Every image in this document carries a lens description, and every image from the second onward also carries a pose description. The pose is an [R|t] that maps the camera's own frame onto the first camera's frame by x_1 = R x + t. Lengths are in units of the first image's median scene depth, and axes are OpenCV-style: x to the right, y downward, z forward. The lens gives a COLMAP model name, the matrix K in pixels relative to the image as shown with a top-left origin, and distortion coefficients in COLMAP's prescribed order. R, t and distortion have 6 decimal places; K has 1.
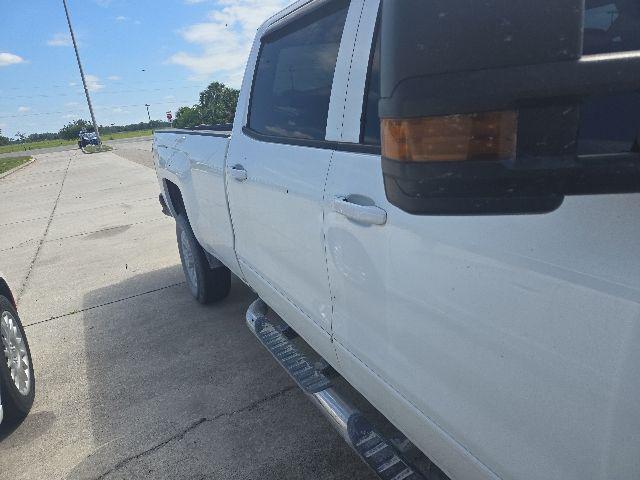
lens RADIAL K [[439.3, 0, 316.1], [0, 439.3, 237.1], [0, 0, 1]] dist [0.087642, -0.080179]
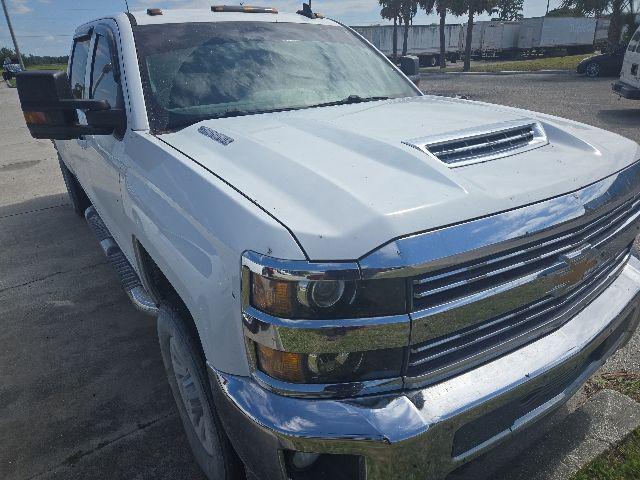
lens RADIAL K [[431.5, 0, 324.9], [0, 431.5, 243.6], [0, 0, 1]] dist [0.060204, -0.044833]
pose [[0.991153, 0.017735, 0.131532, 0.299334], [-0.033968, 0.991922, 0.122218, 0.041477], [-0.128302, -0.125604, 0.983749, -0.418719]]
